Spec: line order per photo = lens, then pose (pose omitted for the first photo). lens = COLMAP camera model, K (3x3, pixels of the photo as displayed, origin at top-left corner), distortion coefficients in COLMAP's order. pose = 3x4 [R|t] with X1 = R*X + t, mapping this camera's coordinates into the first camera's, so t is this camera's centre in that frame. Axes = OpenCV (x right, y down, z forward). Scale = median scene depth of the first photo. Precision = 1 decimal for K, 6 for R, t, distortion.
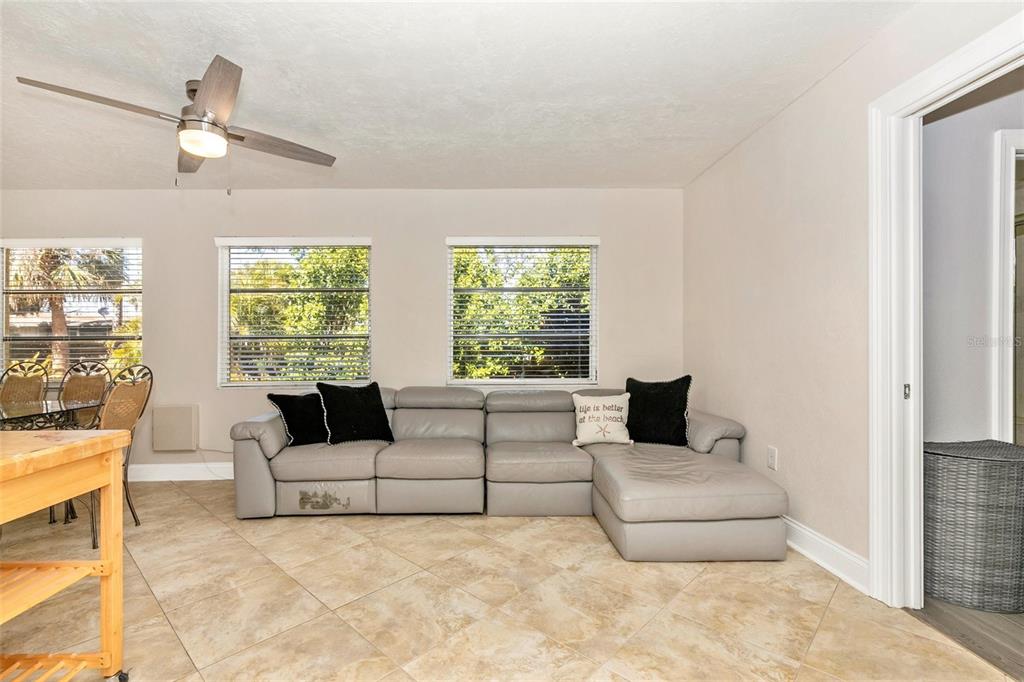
lens RADIAL K [[491.8, 0, 470.8], [0, 491.8, 343.2], [0, 0, 1]] dist [0.001560, 0.000016]
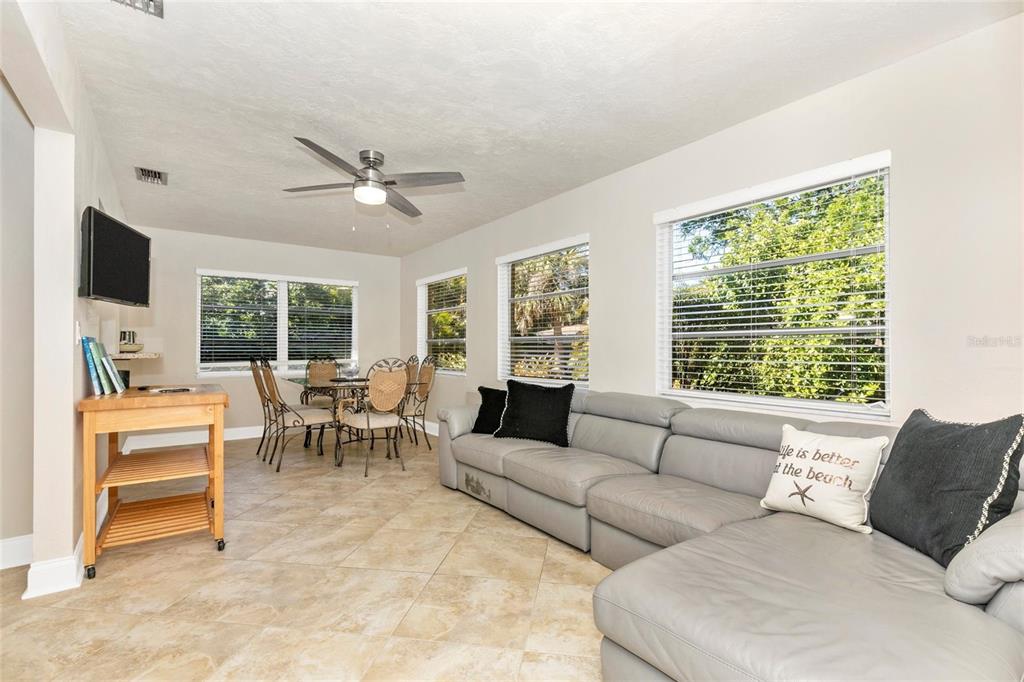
lens RADIAL K [[465.9, 0, 519.1], [0, 465.9, 341.5], [0, 0, 1]] dist [-0.000239, 0.000688]
pose [[0.583439, -0.004314, -0.812146, 0.583186], [-0.005846, 0.999938, -0.009511, 0.007541], [0.812136, 0.010297, 0.583377, 0.460746]]
